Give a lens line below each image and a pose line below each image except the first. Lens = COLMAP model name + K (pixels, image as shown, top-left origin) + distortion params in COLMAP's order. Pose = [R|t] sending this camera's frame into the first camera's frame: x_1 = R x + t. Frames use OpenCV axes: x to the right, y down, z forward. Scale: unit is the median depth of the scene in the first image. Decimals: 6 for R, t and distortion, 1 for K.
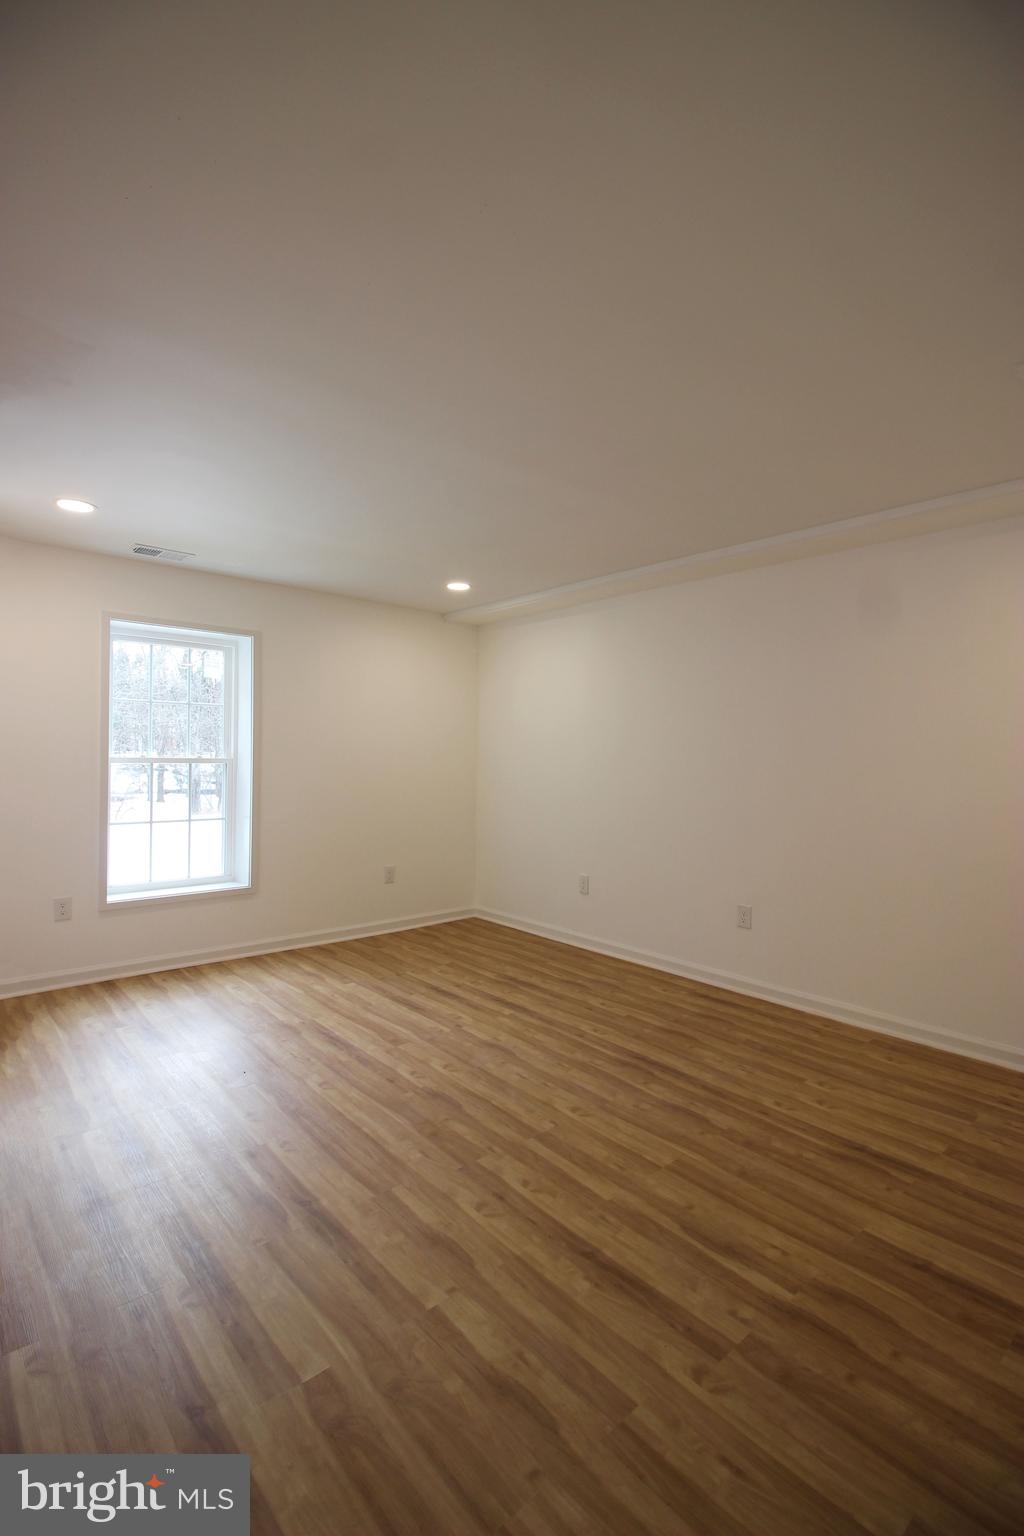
lens RADIAL K [[711.3, 0, 496.6], [0, 711.3, 768.1], [0, 0, 1]] dist [-0.001276, -0.010549]
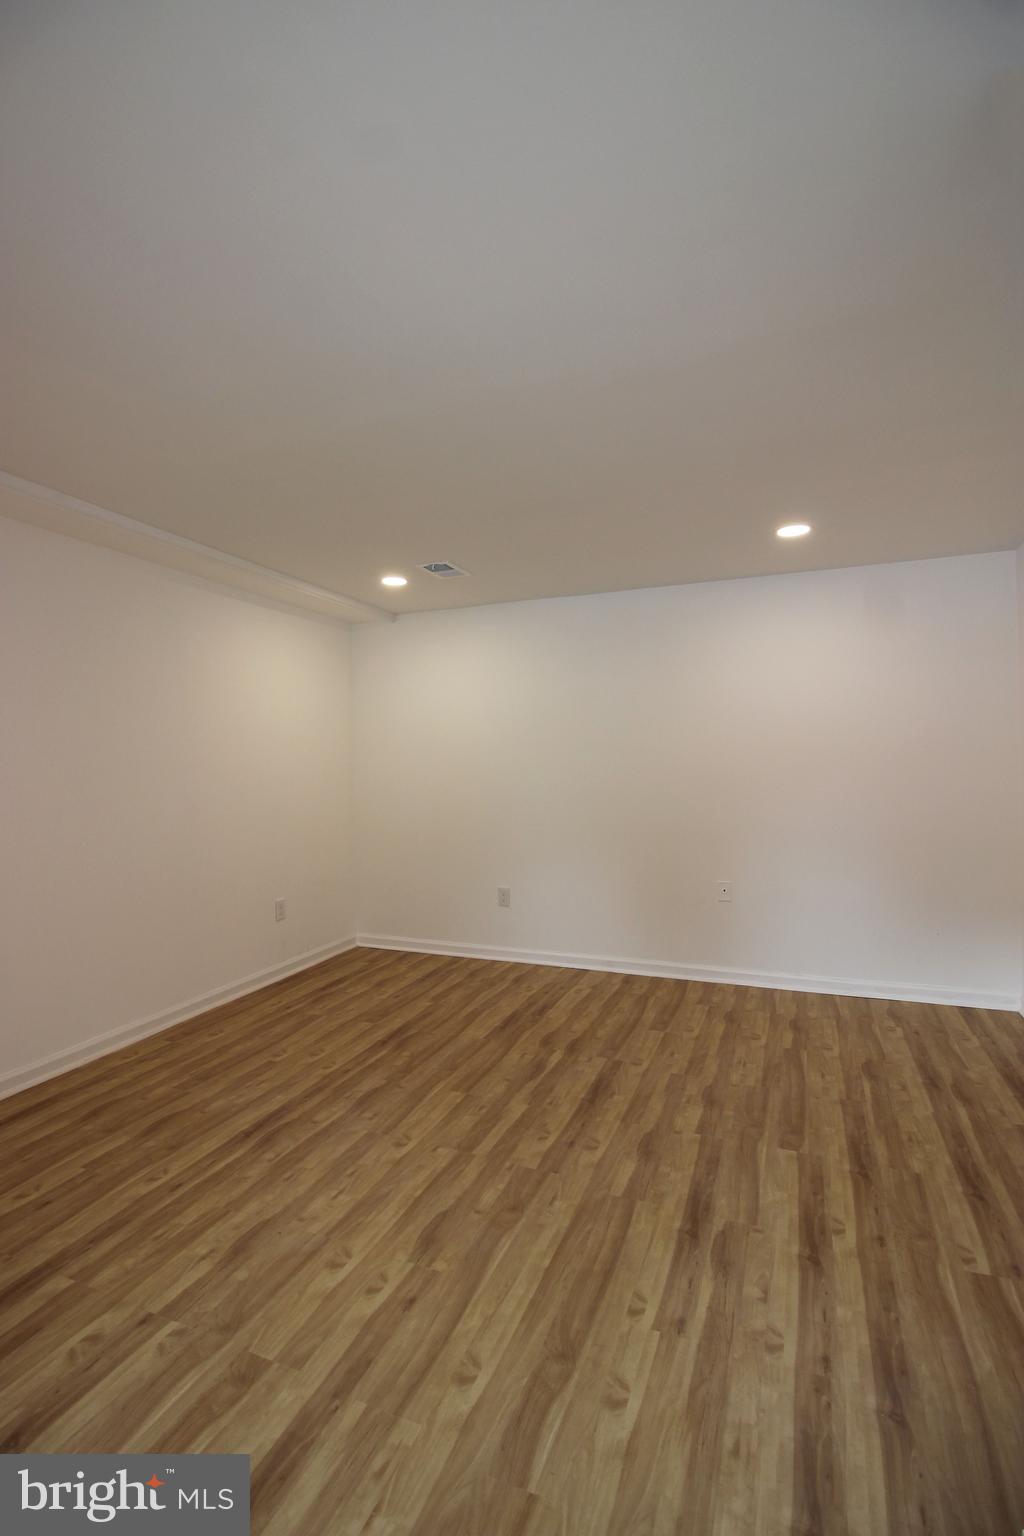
lens RADIAL K [[711.3, 0, 513.2], [0, 711.3, 760.3], [0, 0, 1]] dist [-0.001276, -0.010549]
pose [[-0.462926, -0.002580, 0.886393, -0.721542], [0.023734, 0.999601, 0.015305, -0.034891], [-0.886079, 0.028123, -0.462680, 1.175868]]
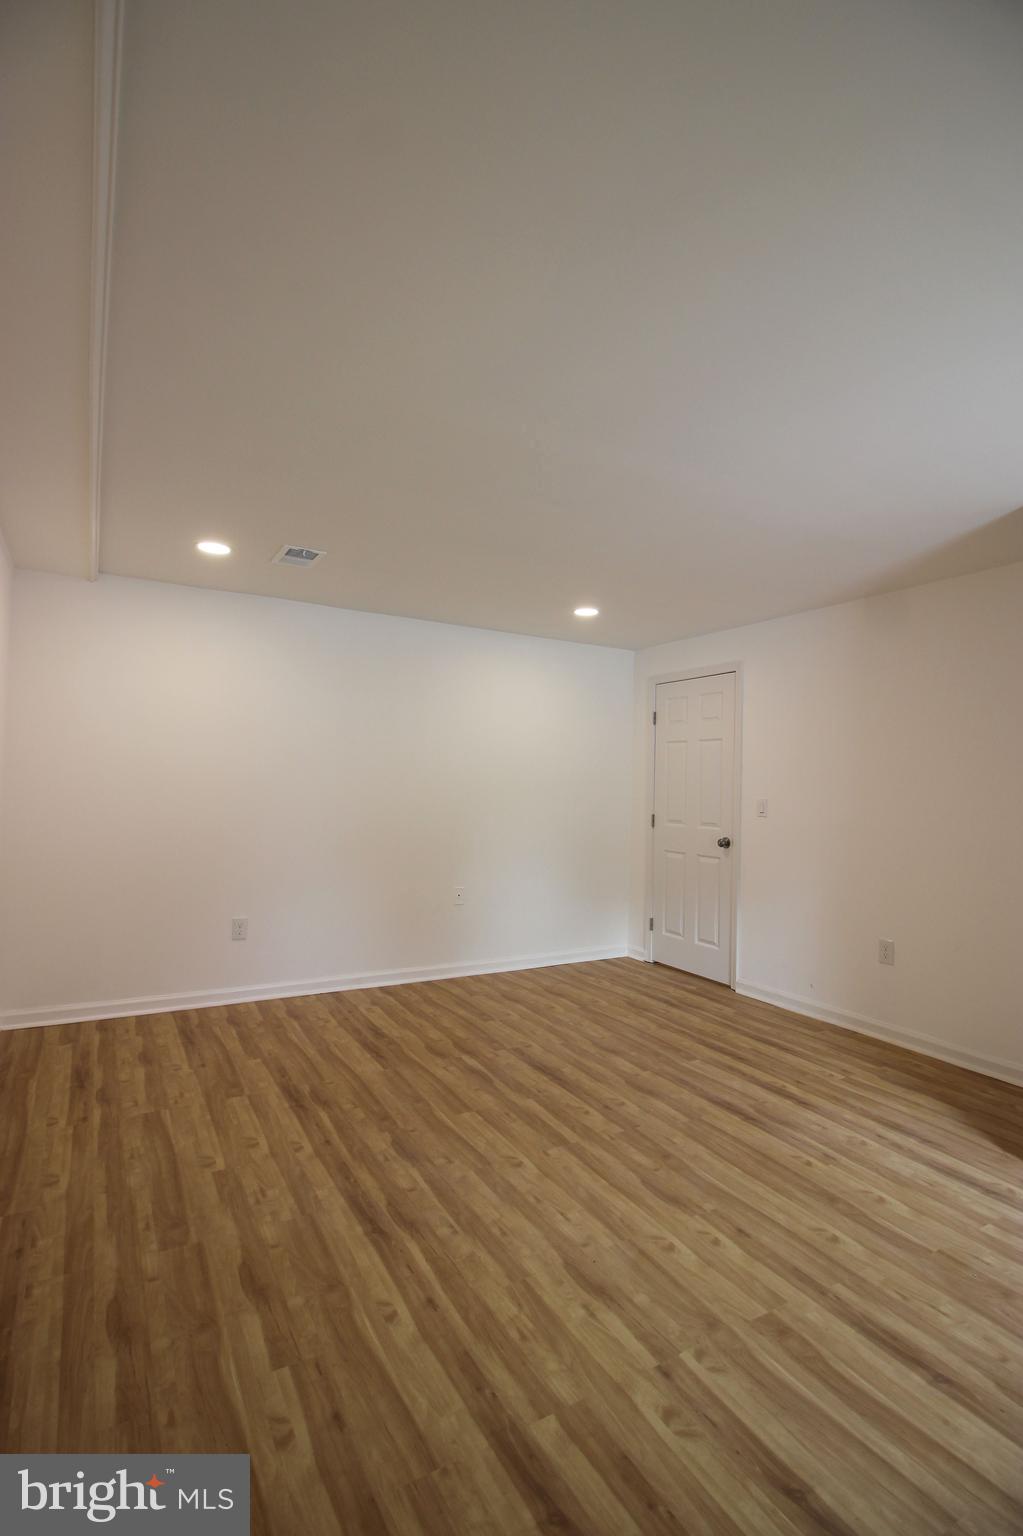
lens RADIAL K [[711.3, 0, 501.0], [0, 711.3, 765.2], [0, 0, 1]] dist [-0.001276, -0.010549]
pose [[-0.980127, -0.032512, 0.195687, -0.030565], [-0.034363, 0.999391, -0.006070, -0.034758], [-0.195370, -0.012674, -0.980648, 1.760367]]
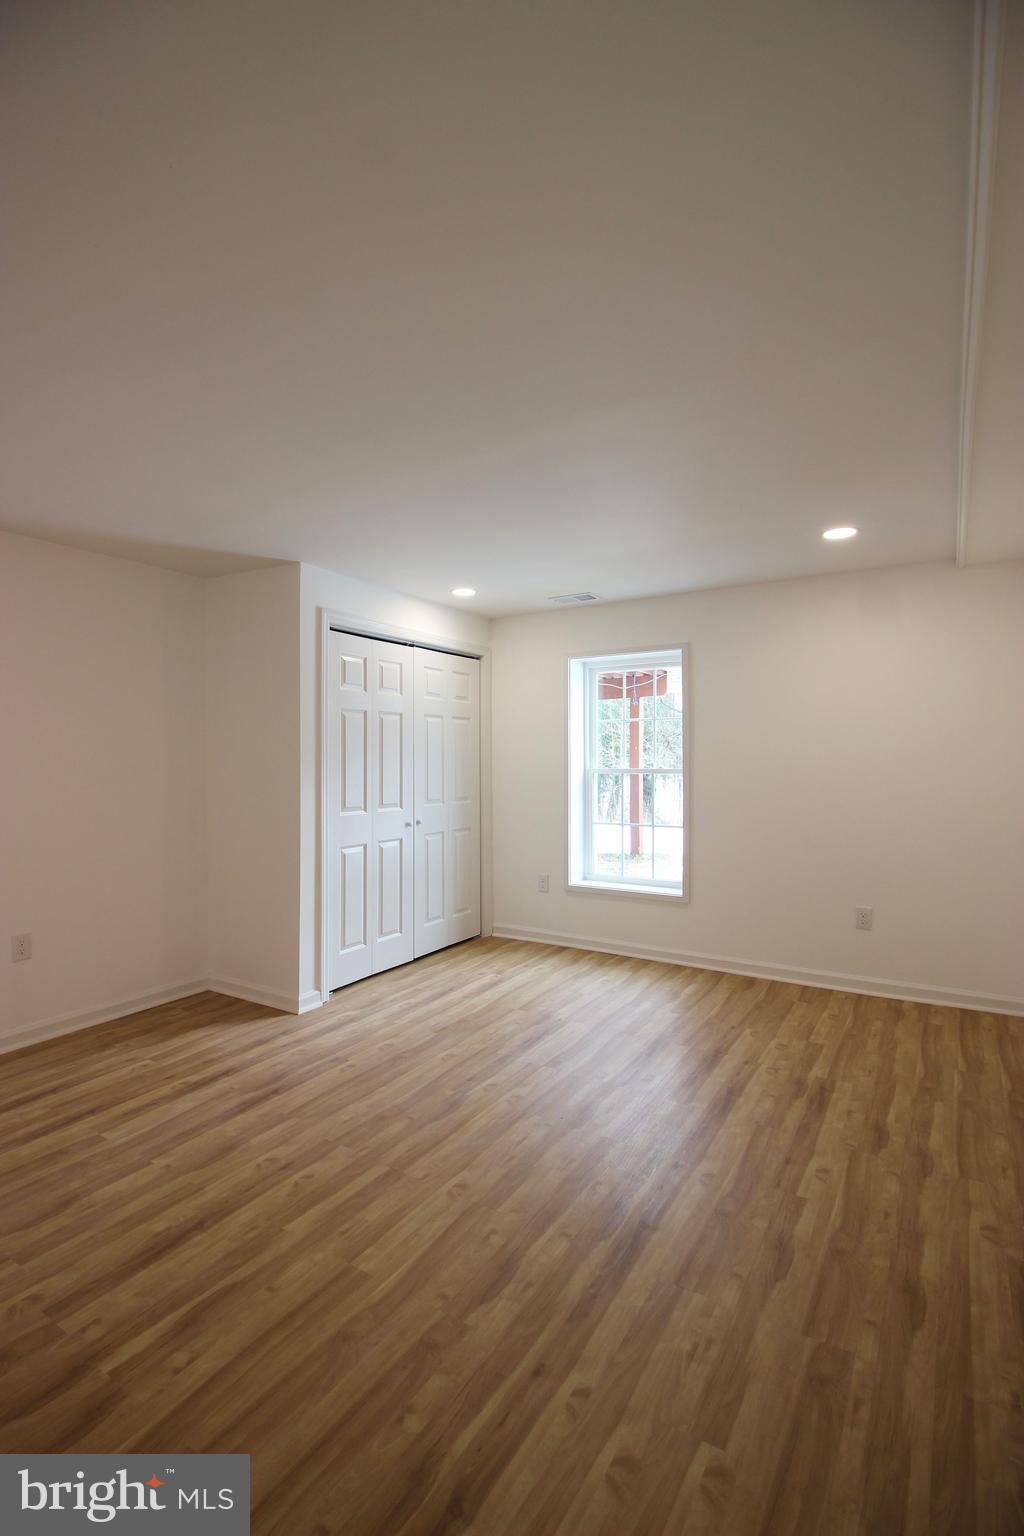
lens RADIAL K [[711.3, 0, 508.1], [0, 711.3, 753.9], [0, 0, 1]] dist [-0.001276, -0.010549]
pose [[0.296190, -0.021237, -0.954893, 0.861369], [-0.008271, 0.999658, -0.024799, -0.011419], [0.955093, 0.015243, 0.295913, 0.726675]]
